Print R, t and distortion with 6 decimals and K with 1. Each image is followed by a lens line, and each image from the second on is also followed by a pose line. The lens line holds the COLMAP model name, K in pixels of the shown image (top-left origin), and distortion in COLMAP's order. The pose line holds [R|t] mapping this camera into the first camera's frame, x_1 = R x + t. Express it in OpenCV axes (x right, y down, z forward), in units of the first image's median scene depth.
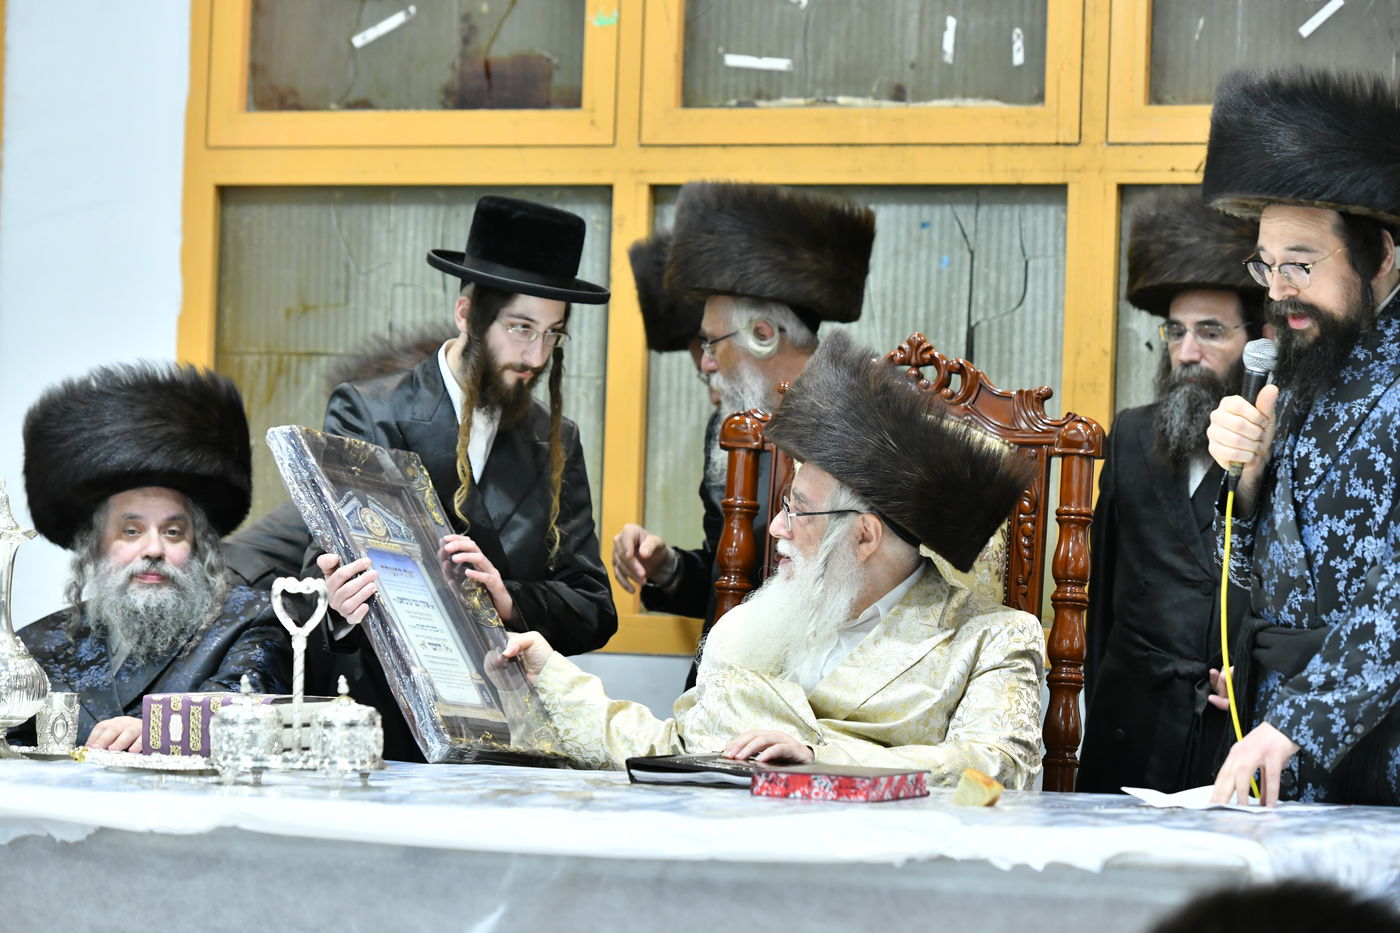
lens RADIAL K [[5025.2, 0, 693.6], [0, 5025.2, 469.7], [0, 0, 1]] dist [-0.081330, 0.000000]
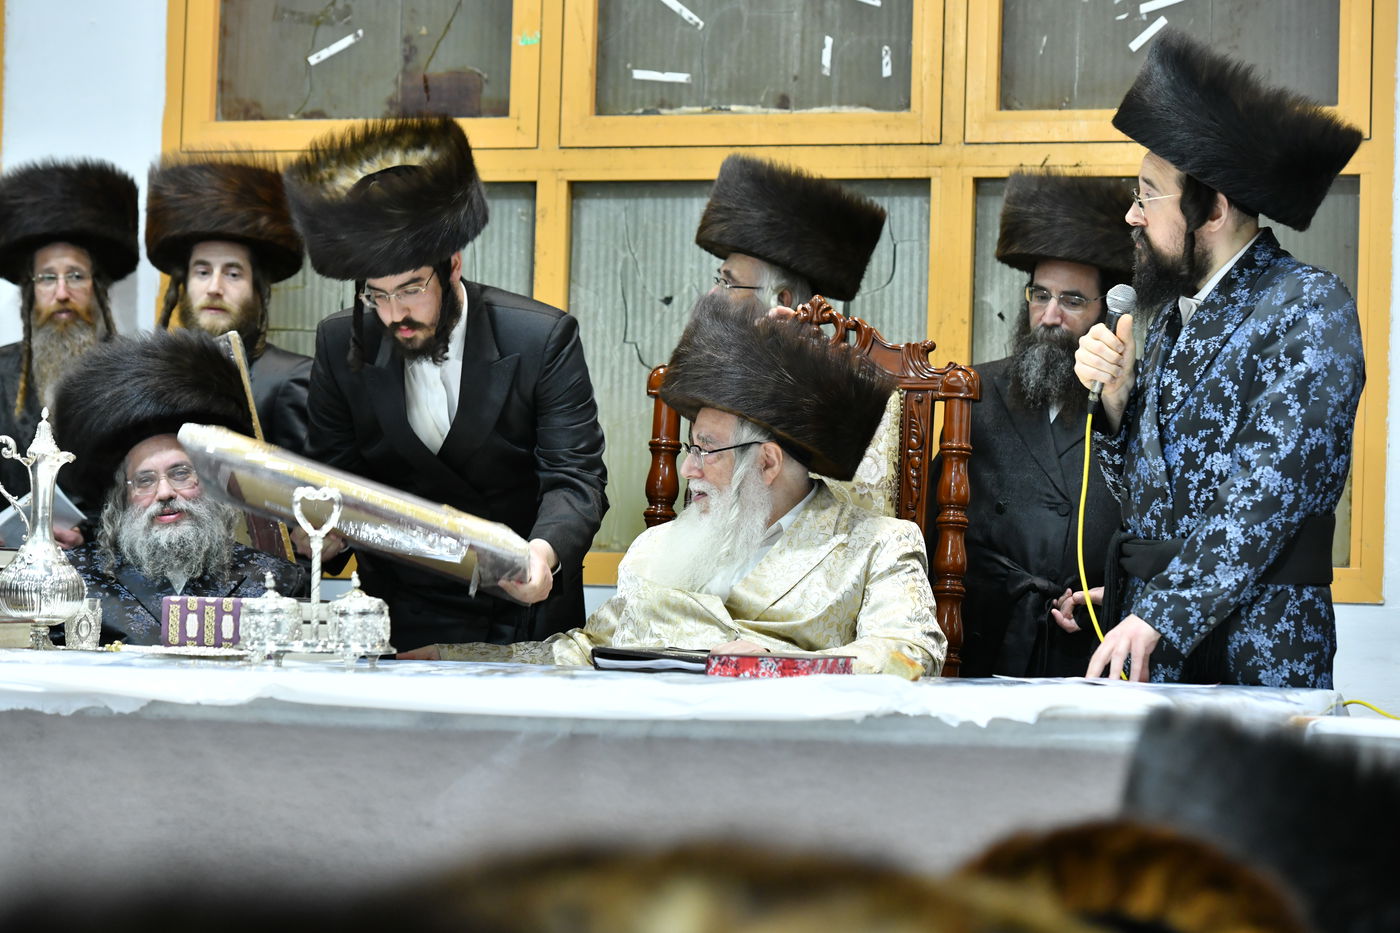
lens RADIAL K [[4247.7, 0, 708.3], [0, 4247.7, 500.9], [0, 0, 1]] dist [-0.068015, 0.000000]
pose [[0.998579, -0.003173, 0.053193, -0.029746], [0.003265, 0.999993, -0.001634, 0.019520], [-0.053188, 0.001805, 0.998583, 0.017197]]
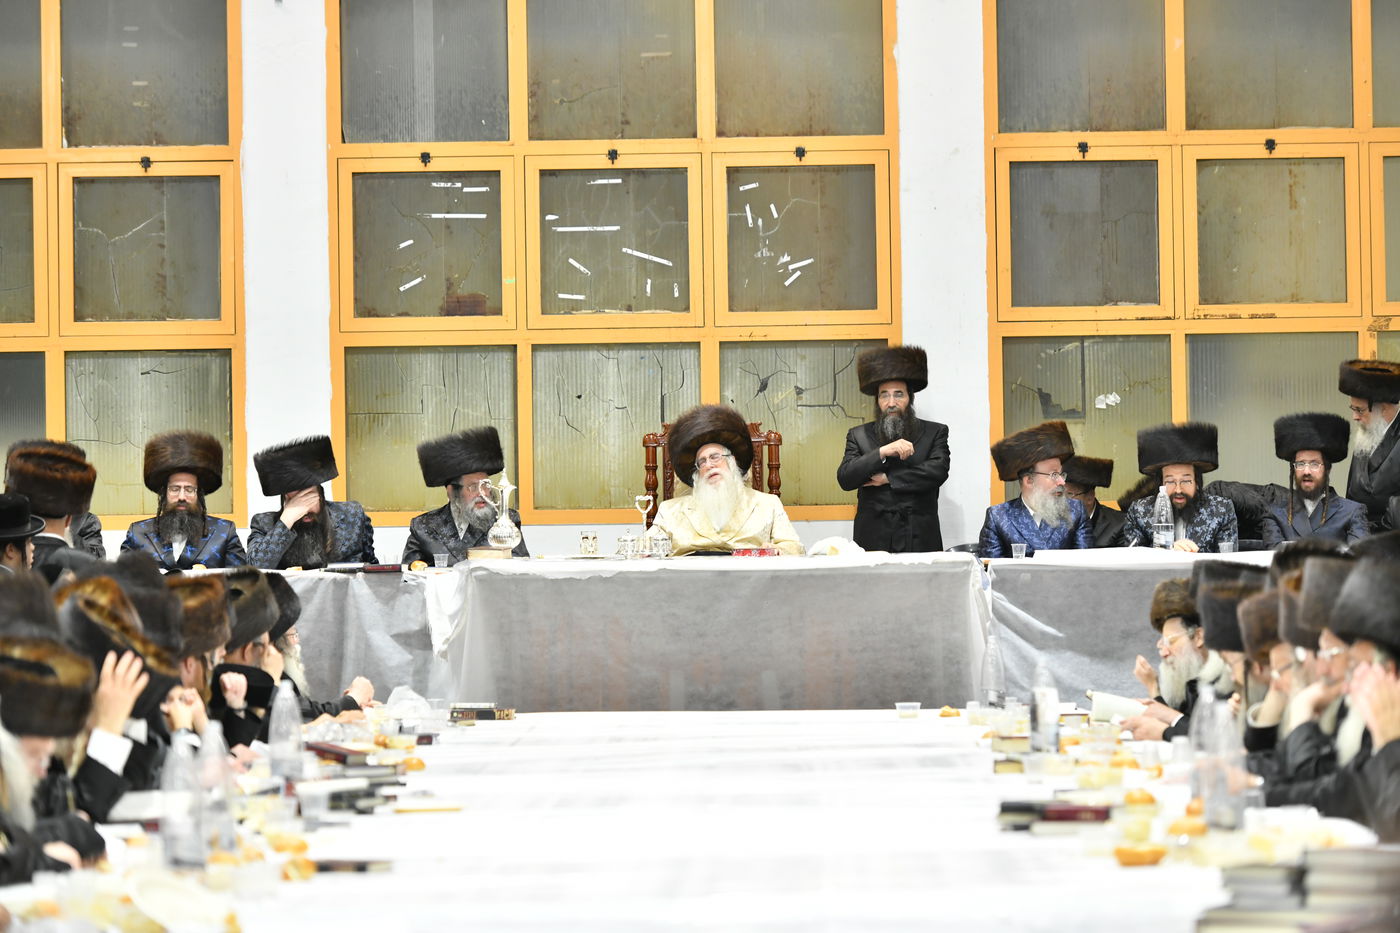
lens RADIAL K [[5025.2, 0, 701.2], [0, 5025.2, 466.1], [0, 0, 1]] dist [-0.081330, 0.000000]
pose [[0.934484, -0.040730, 0.353668, -0.875105], [0.034935, 0.999130, 0.022756, -0.051448], [-0.354287, -0.008910, 0.935094, -1.508805]]
